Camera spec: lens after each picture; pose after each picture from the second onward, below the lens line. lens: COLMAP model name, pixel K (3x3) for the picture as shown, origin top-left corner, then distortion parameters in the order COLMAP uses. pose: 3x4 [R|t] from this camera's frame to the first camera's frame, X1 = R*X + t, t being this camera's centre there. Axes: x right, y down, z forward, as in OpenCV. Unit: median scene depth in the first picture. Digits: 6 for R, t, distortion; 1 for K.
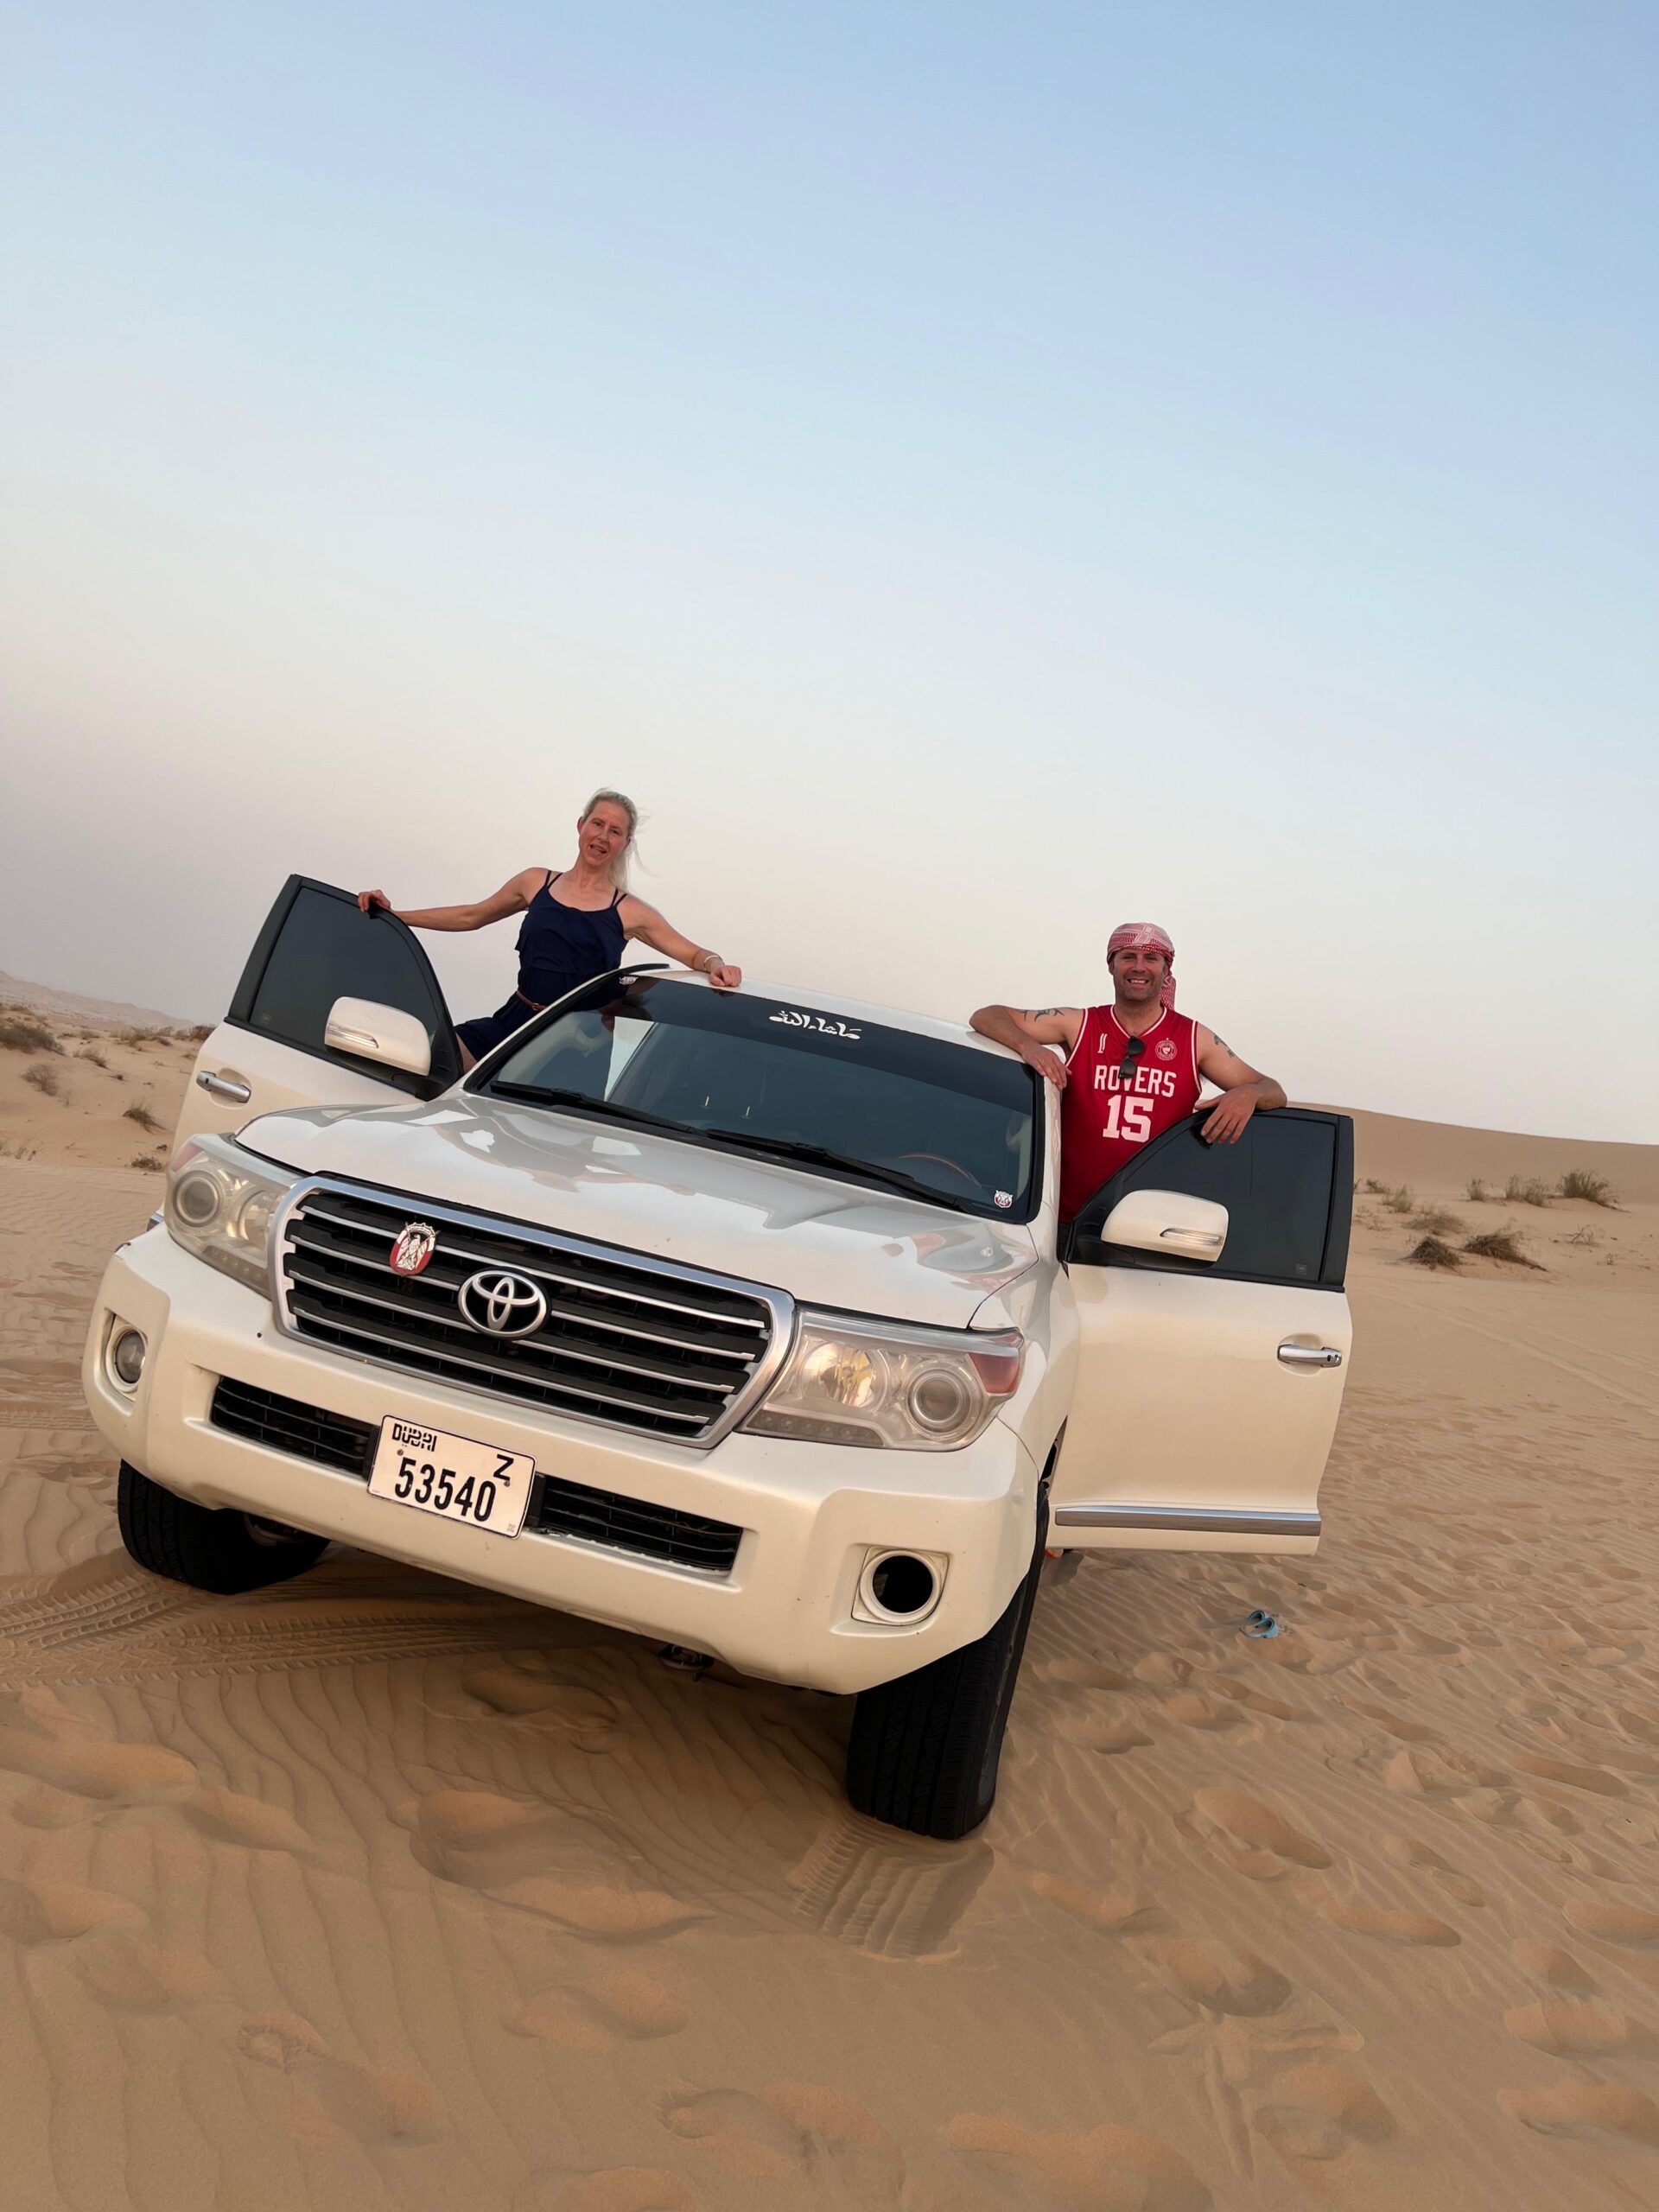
lens RADIAL K [[1642.9, 0, 804.3], [0, 1642.9, 1121.9], [0, 0, 1]] dist [0.032362, -0.041462]
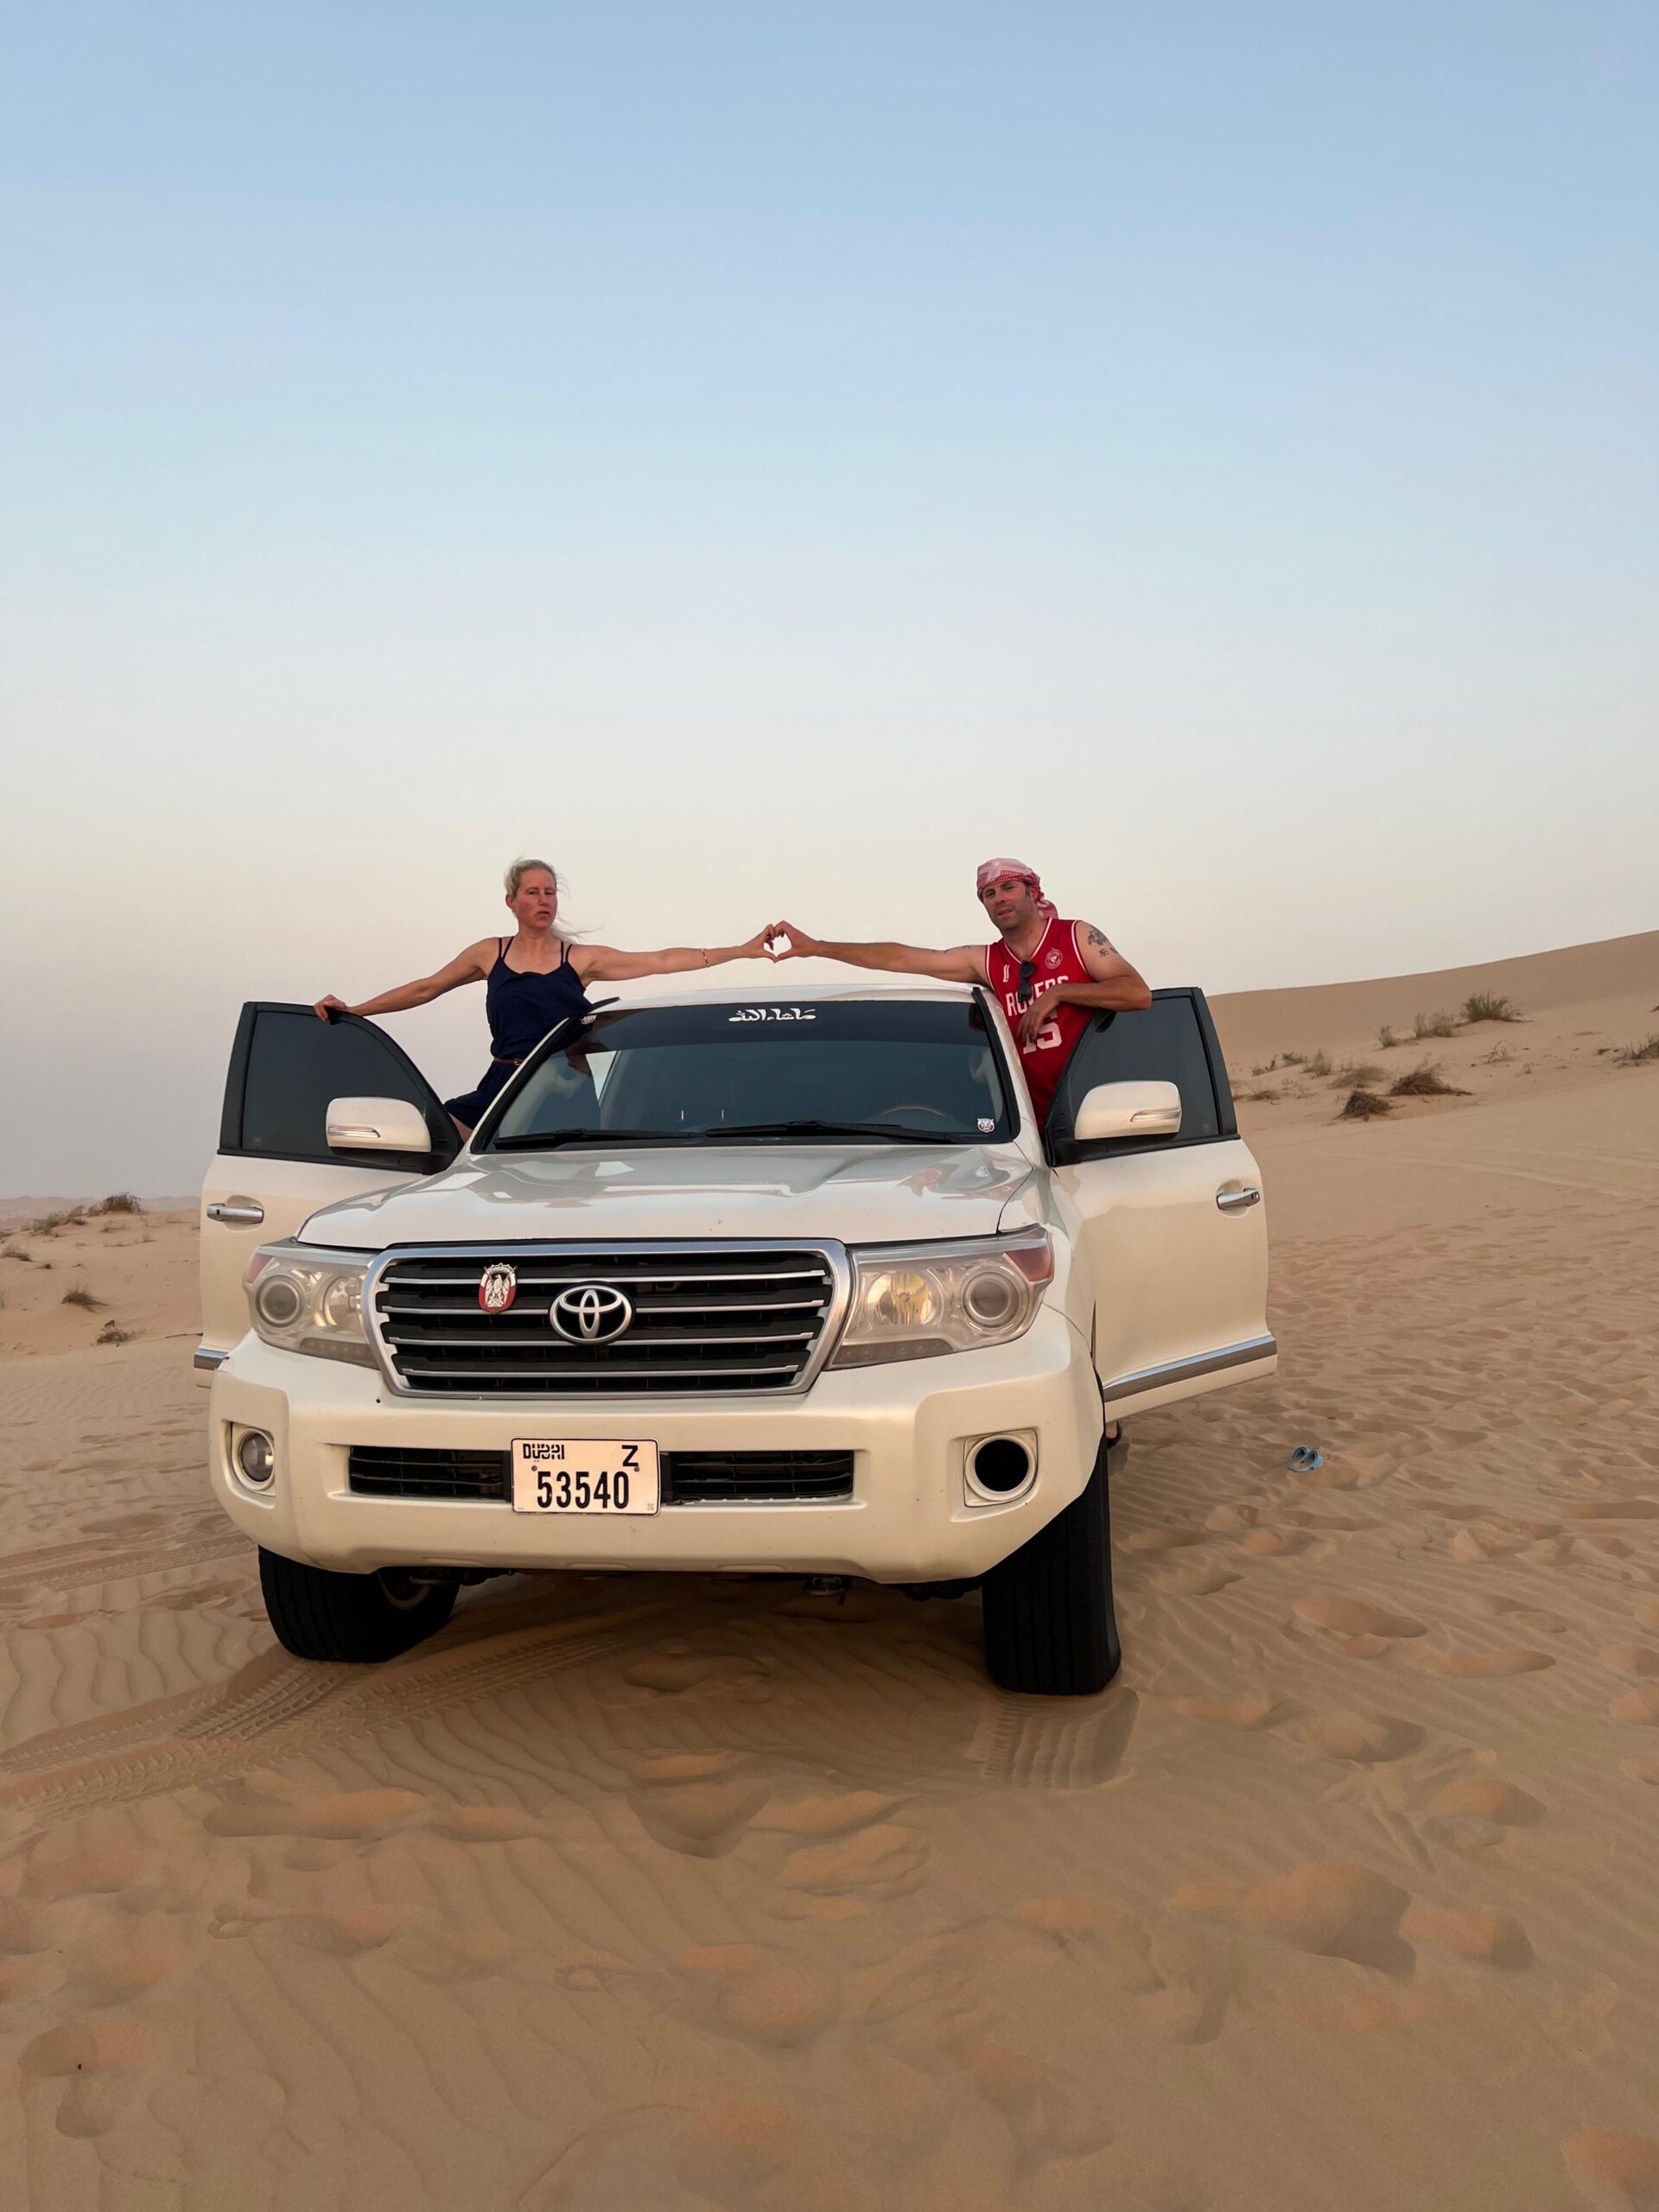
lens RADIAL K [[1644.1, 0, 809.3], [0, 1644.1, 1099.1], [0, 0, 1]] dist [0.052770, -0.099762]
pose [[0.967262, -0.248148, 0.053164, -0.057551], [0.249110, 0.968399, -0.012186, 0.018382], [-0.048460, 0.025031, 0.998511, -0.105035]]
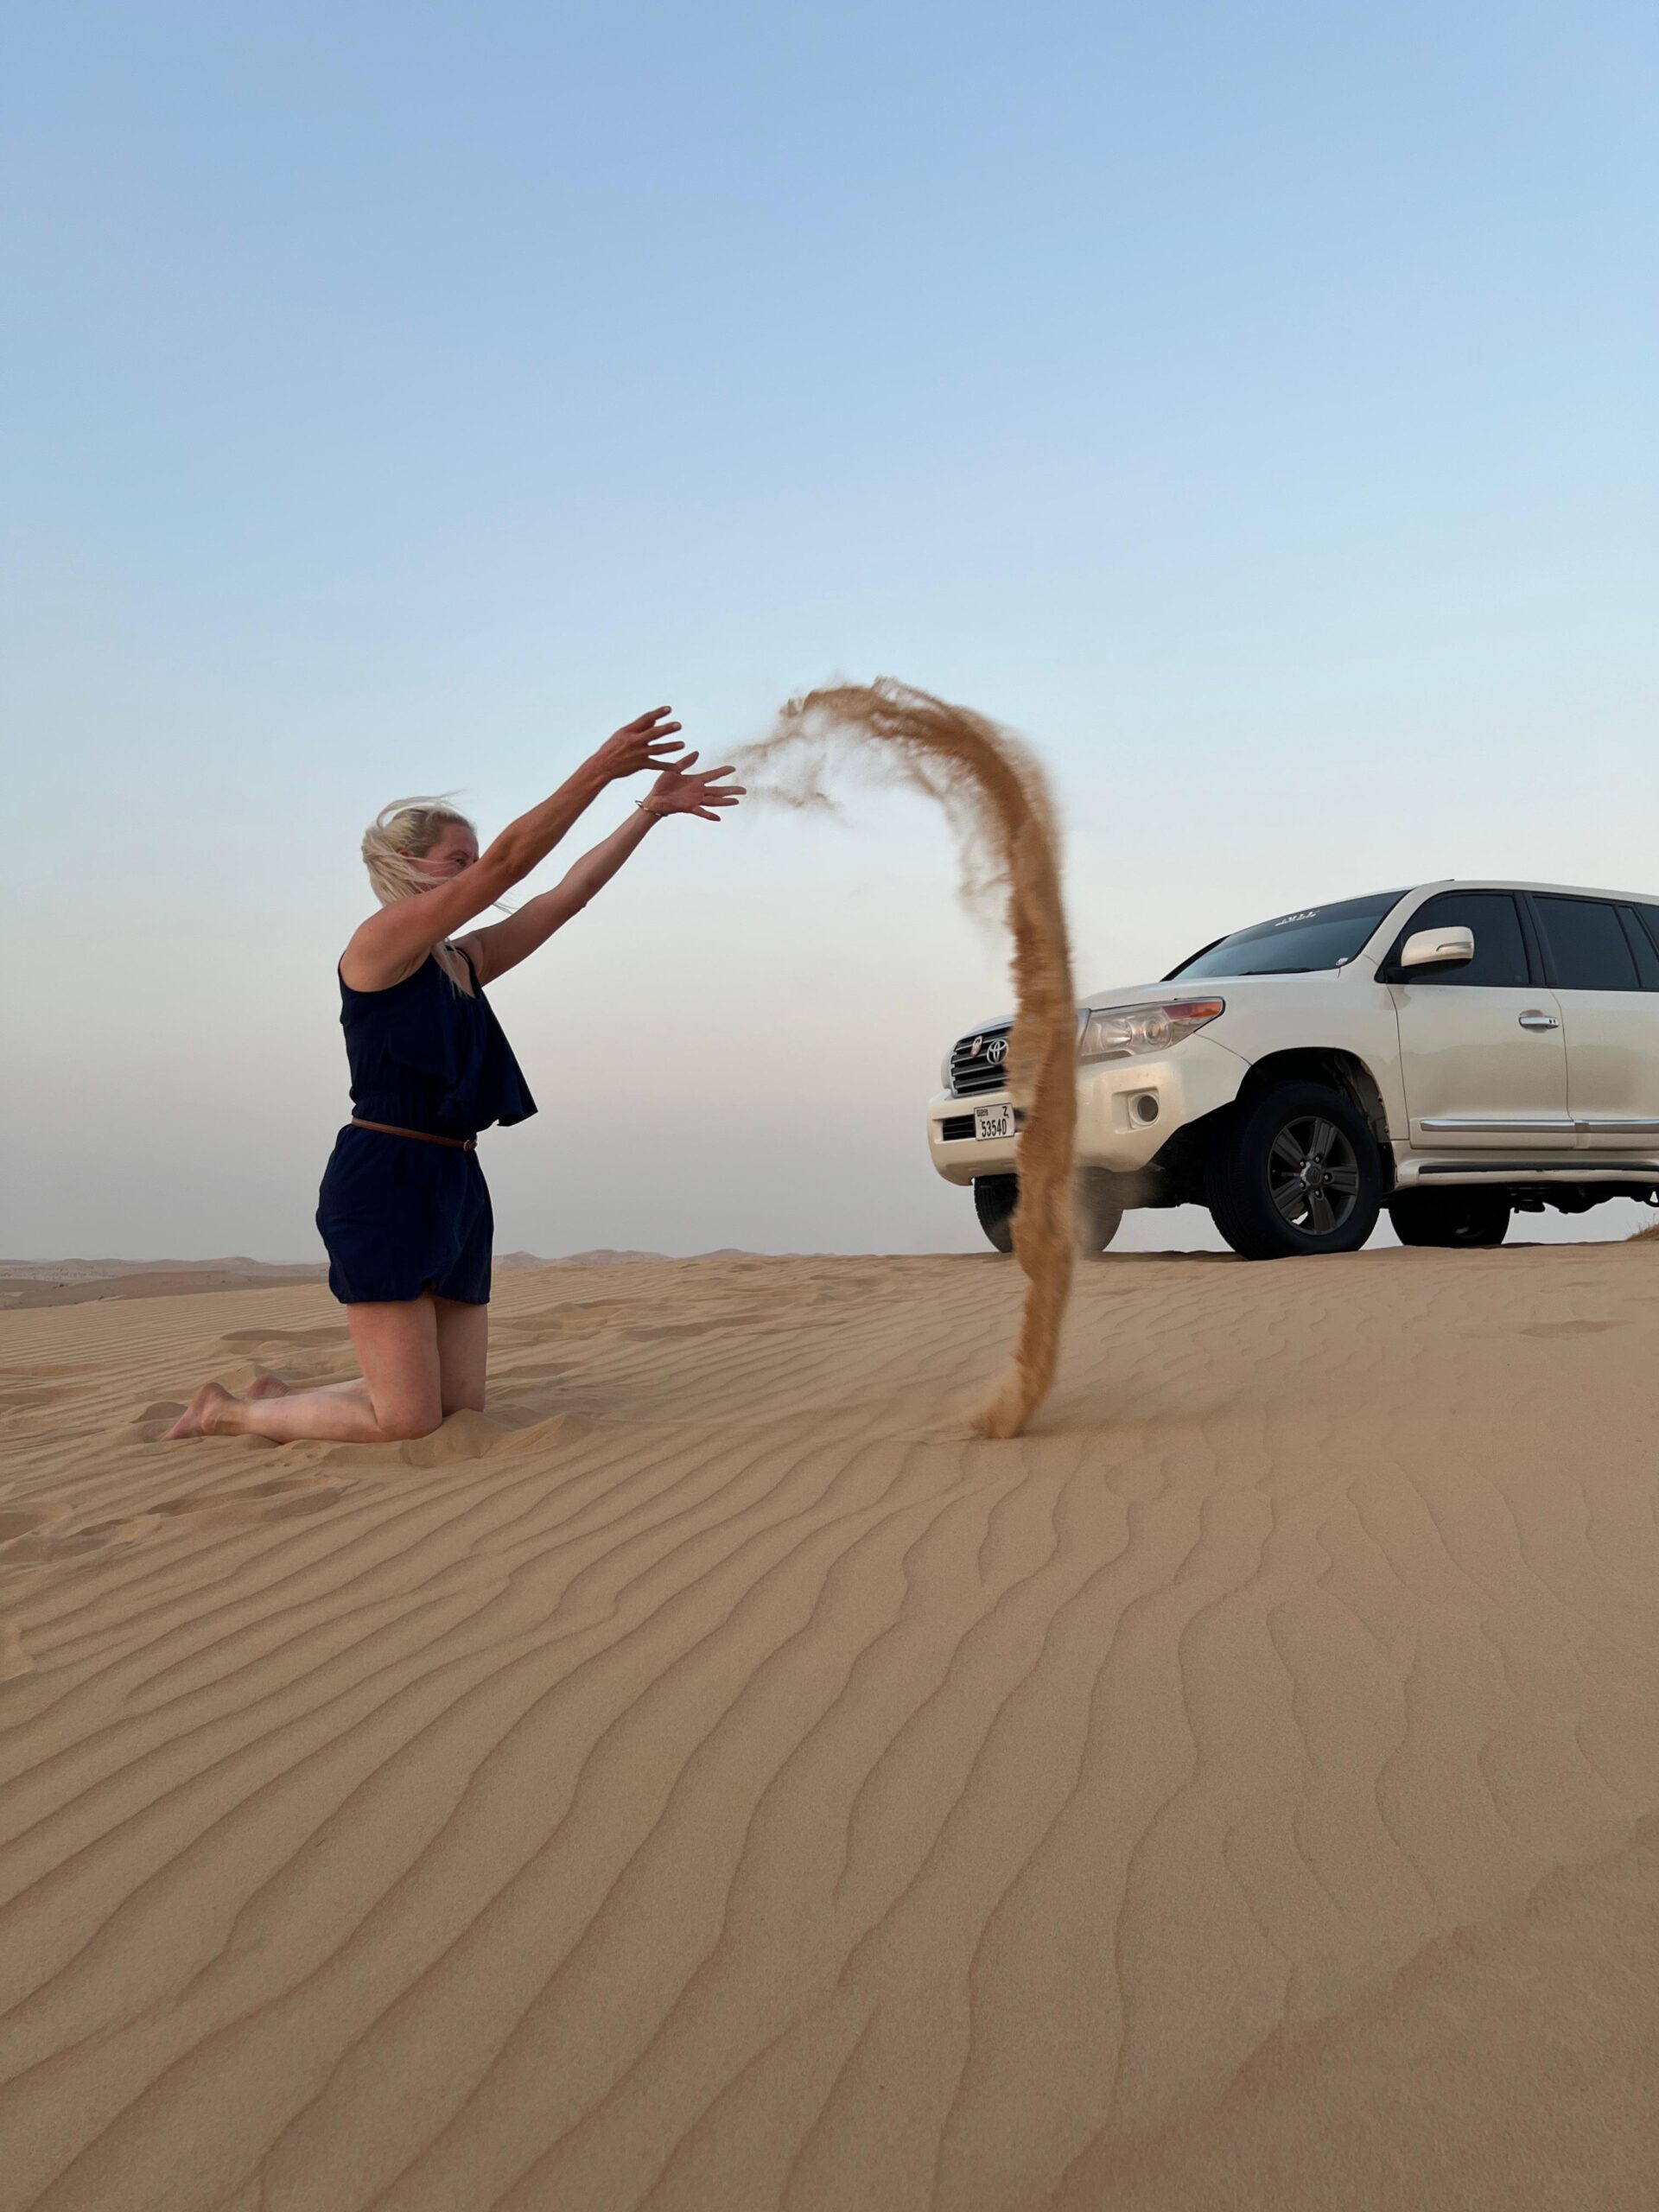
lens RADIAL K [[1642.9, 0, 804.3], [0, 1642.9, 1121.9], [0, 0, 1]] dist [0.032362, -0.041462]
pose [[0.617819, -0.305667, -0.724477, 1.260410], [0.175415, 0.951709, -0.251950, 0.704652], [0.766504, 0.028575, 0.641603, -0.735516]]
